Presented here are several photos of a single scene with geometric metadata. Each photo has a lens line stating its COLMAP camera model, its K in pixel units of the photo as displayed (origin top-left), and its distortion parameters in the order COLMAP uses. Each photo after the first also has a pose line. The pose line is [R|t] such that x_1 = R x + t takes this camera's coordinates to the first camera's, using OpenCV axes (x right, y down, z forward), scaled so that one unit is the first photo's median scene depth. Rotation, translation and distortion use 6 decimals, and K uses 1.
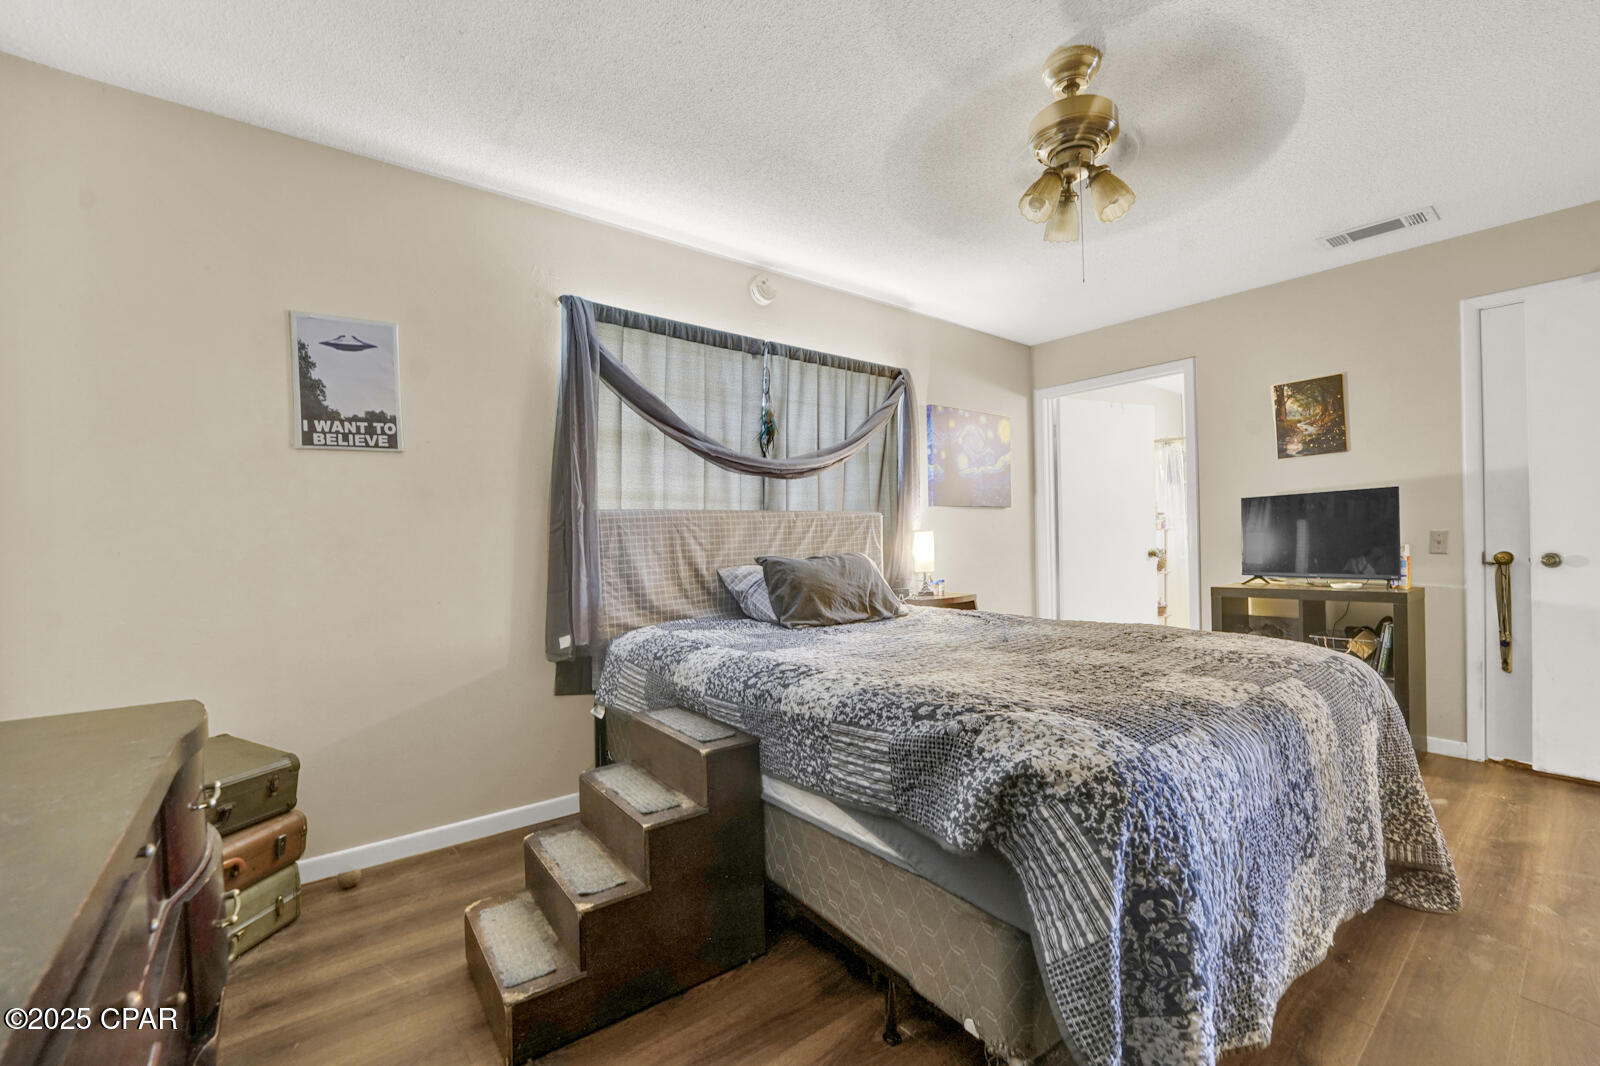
lens RADIAL K [[664.2, 0, 797.7], [0, 664.2, 535.9], [0, 0, 1]] dist [-0.030913, 0.003823]
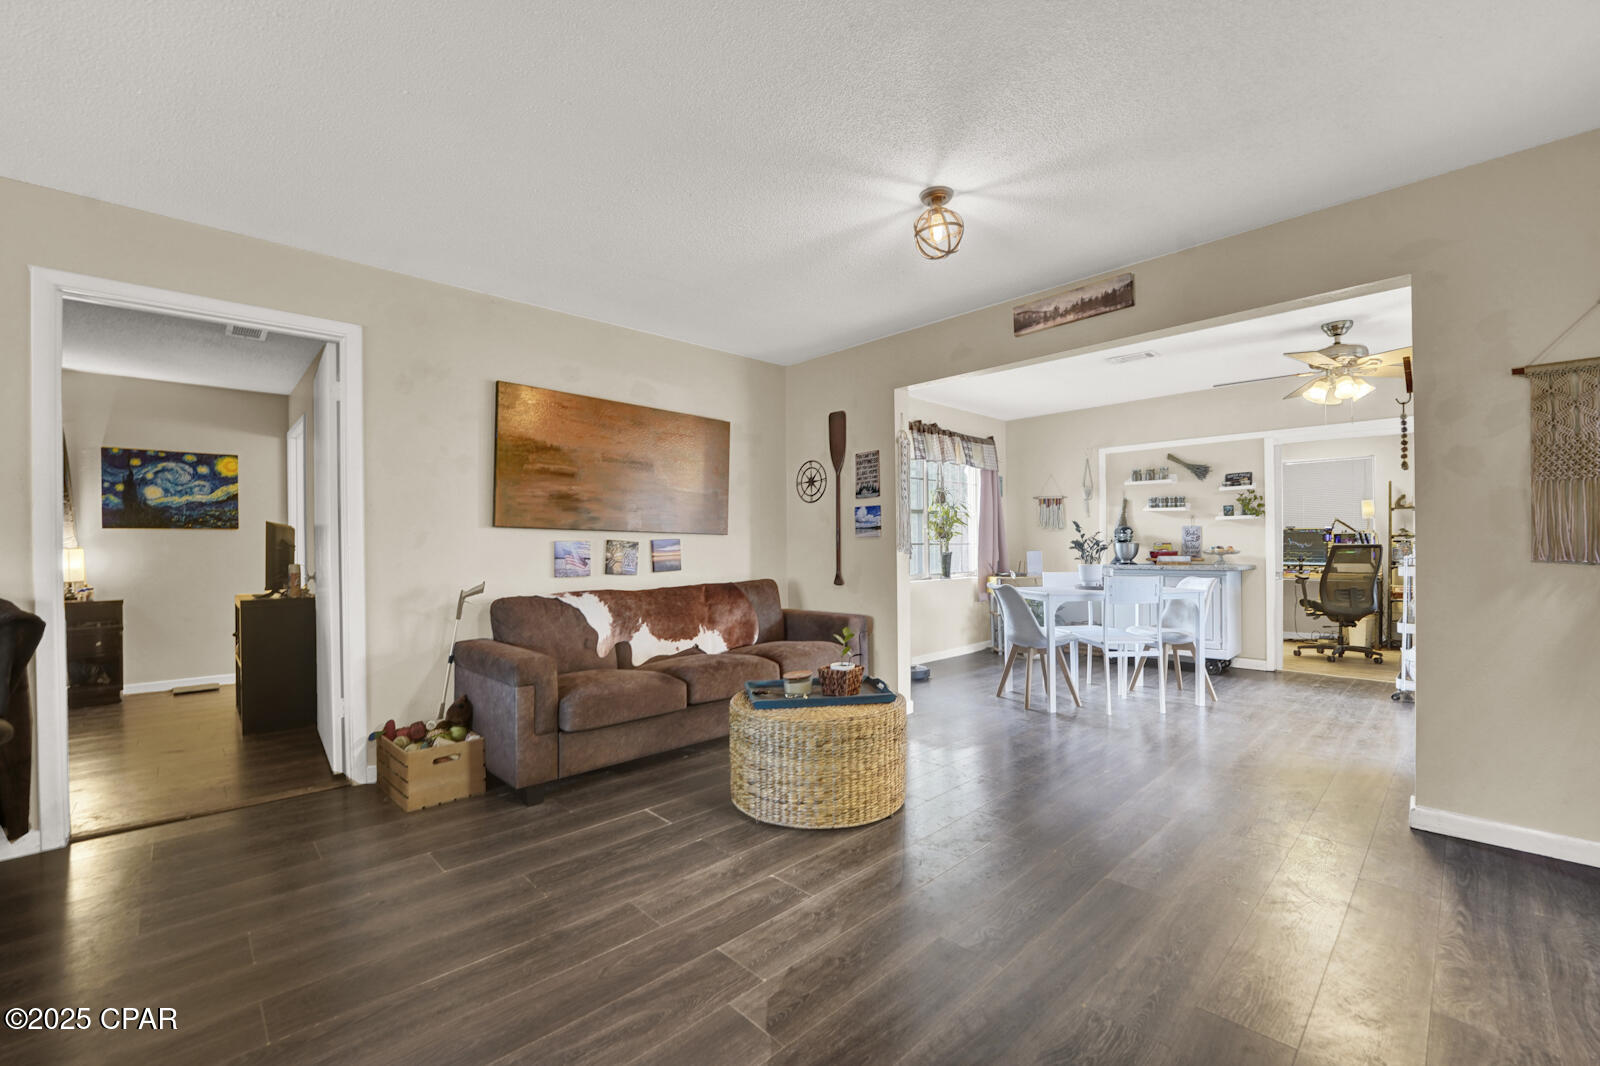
lens RADIAL K [[664.2, 0, 792.9], [0, 664.2, 546.0], [0, 0, 1]] dist [-0.030913, 0.003823]
pose [[0.997241, 0.006504, 0.073952, 1.847056], [-0.006317, 0.999976, -0.002755, -0.023124], [-0.073968, 0.002281, 0.997258, -0.387371]]
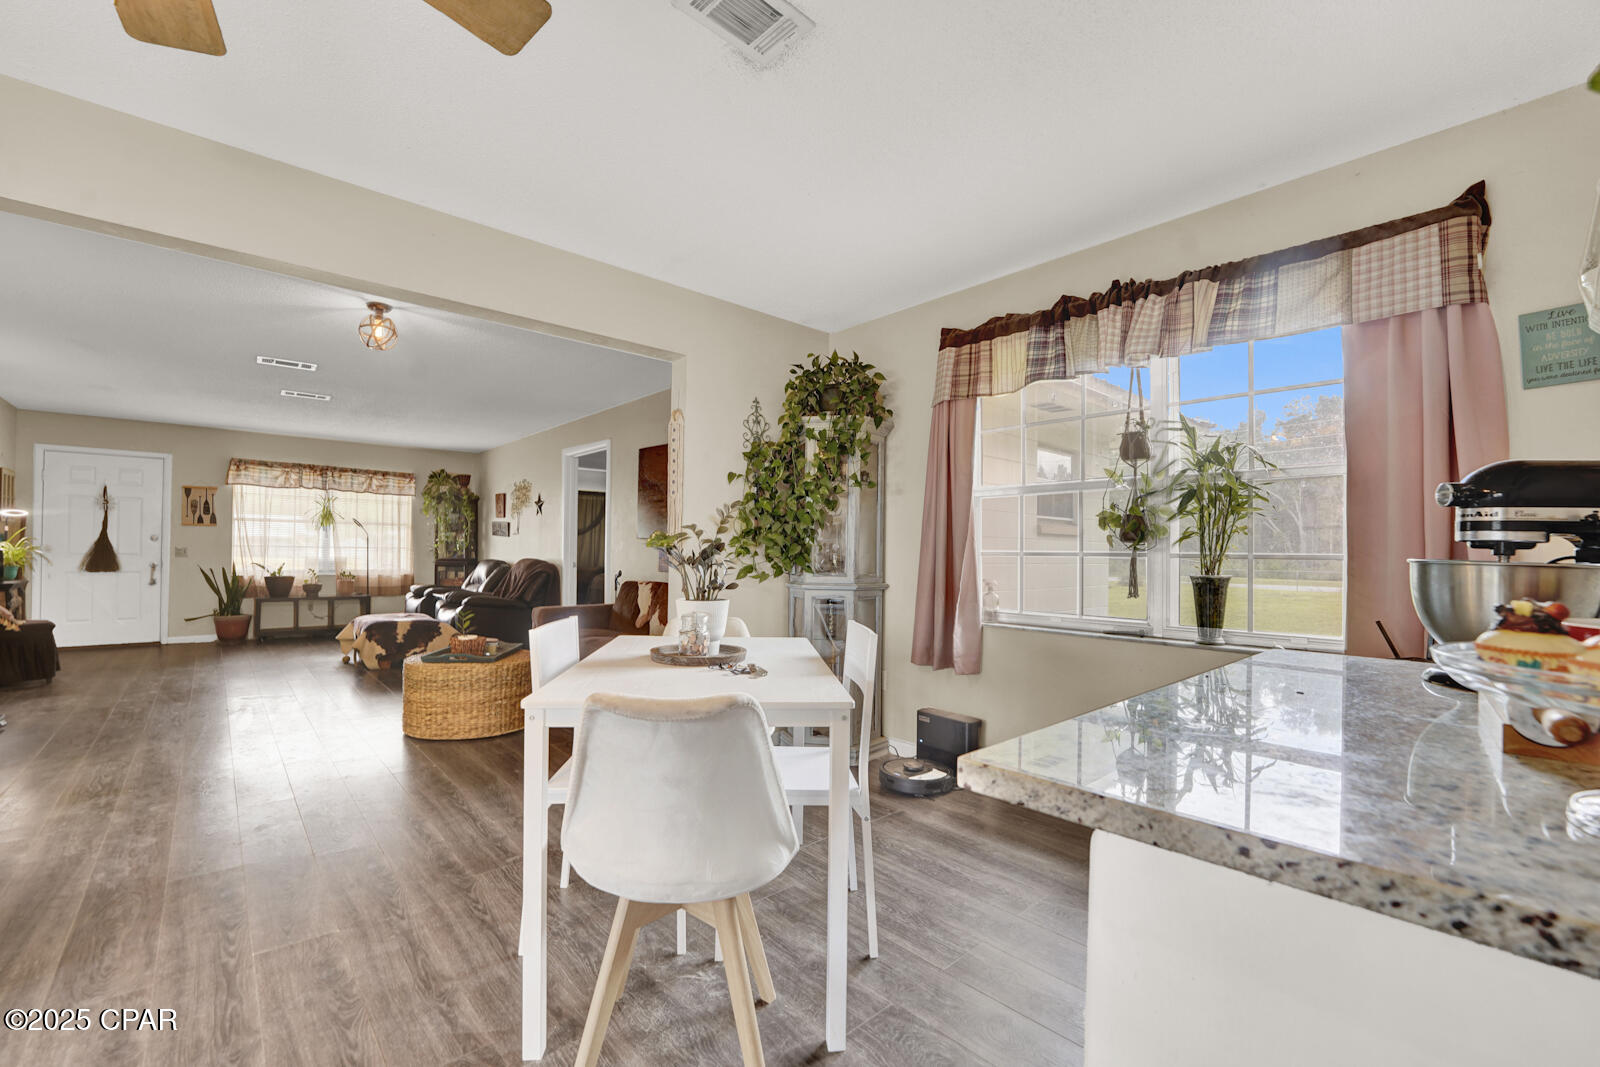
lens RADIAL K [[664.2, 0, 794.2], [0, 664.2, 542.3], [0, 0, 1]] dist [-0.030913, 0.003823]
pose [[0.041129, 0.000916, -0.999153, 3.316596], [-0.012122, 0.999926, 0.000418, -0.049445], [0.999080, 0.012094, 0.041137, 1.149704]]
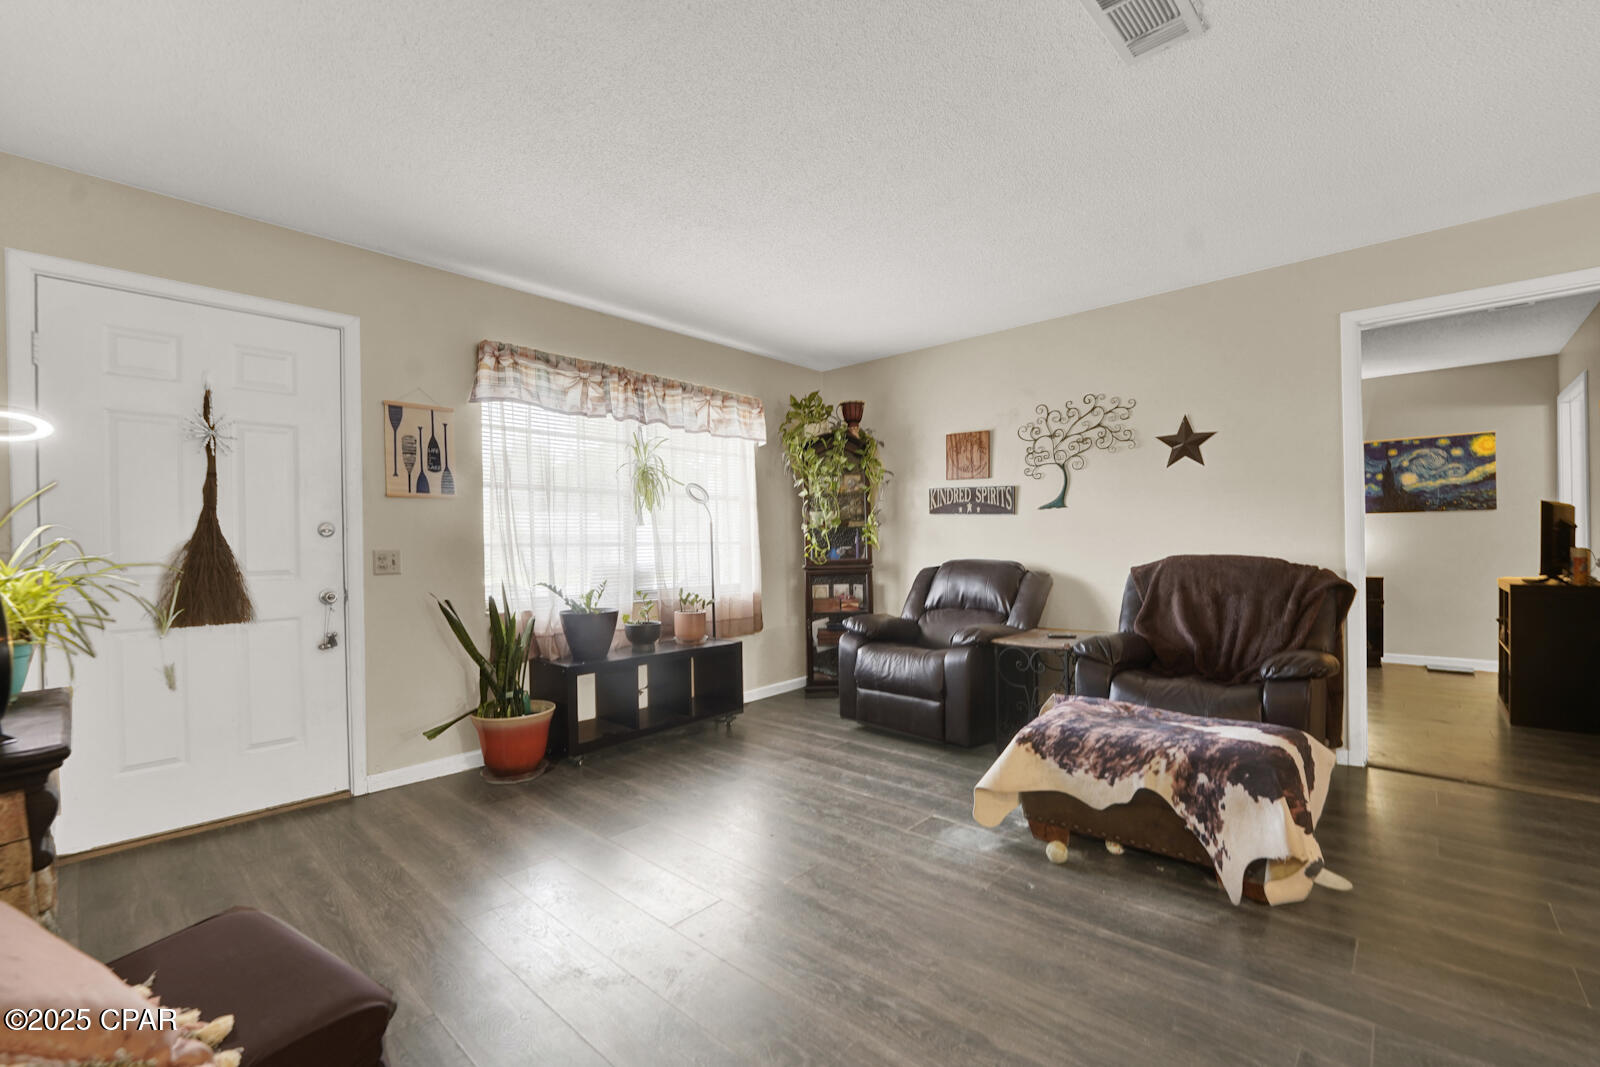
lens RADIAL K [[664.2, 0, 787.9], [0, 664.2, 549.3], [0, 0, 1]] dist [-0.030913, 0.003823]
pose [[0.129157, 0.021462, -0.991392, 1.887531], [0.011476, 0.999666, 0.023136, -0.021242], [0.991558, -0.014365, 0.128868, -0.544997]]
